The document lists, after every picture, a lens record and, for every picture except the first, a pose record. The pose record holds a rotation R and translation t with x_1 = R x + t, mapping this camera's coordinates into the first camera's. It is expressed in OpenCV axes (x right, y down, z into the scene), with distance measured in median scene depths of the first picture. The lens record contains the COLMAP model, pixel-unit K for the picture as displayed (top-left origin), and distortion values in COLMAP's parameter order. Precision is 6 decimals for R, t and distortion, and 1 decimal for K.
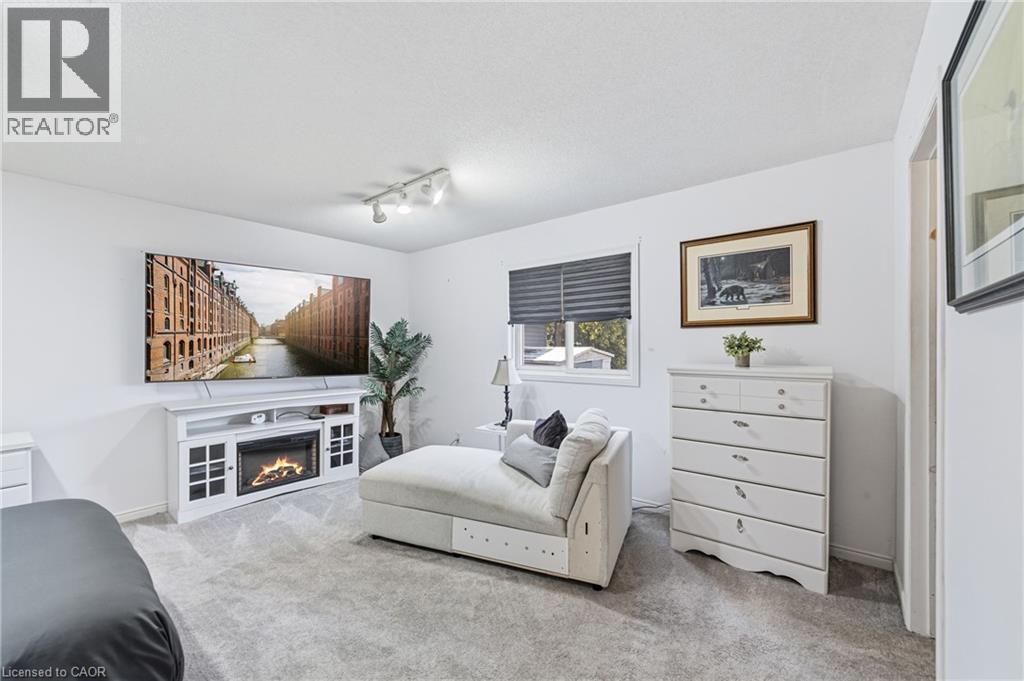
lens RADIAL K [[401.6, 0, 515.5], [0, 401.6, 347.3], [0, 0, 1]] dist [-0.017025, 0.003592]
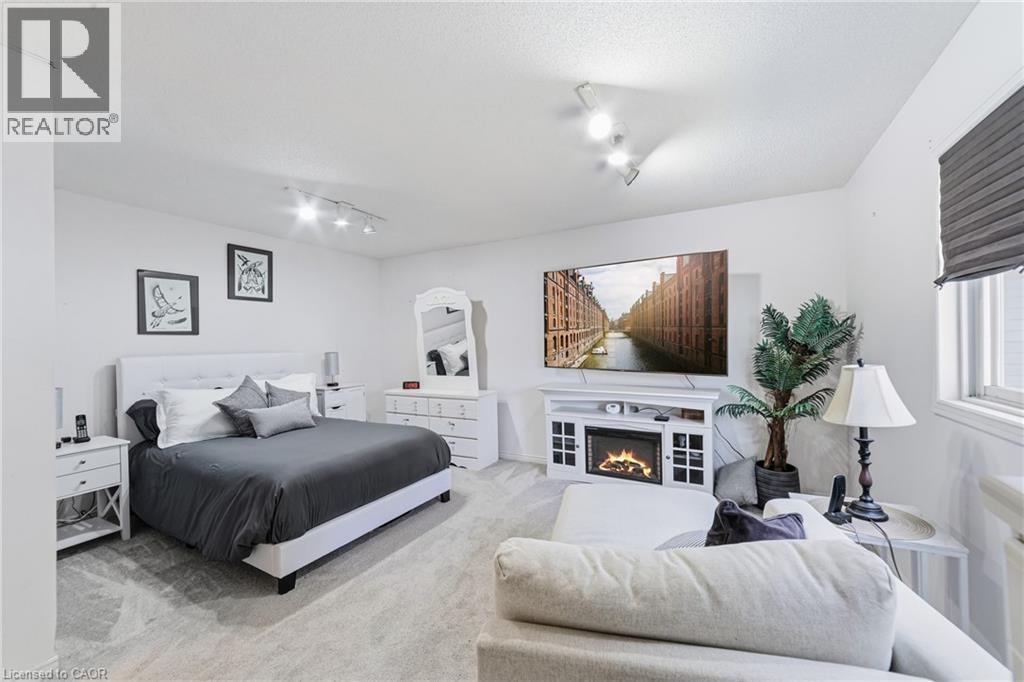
lens RADIAL K [[401.6, 0, 504.9], [0, 401.6, 324.6], [0, 0, 1]] dist [-0.017025, 0.003592]
pose [[0.158710, -0.038076, -0.986591, 0.374927], [0.010505, 0.999265, -0.036875, -0.006082], [0.987269, -0.004512, 0.158993, 0.560335]]
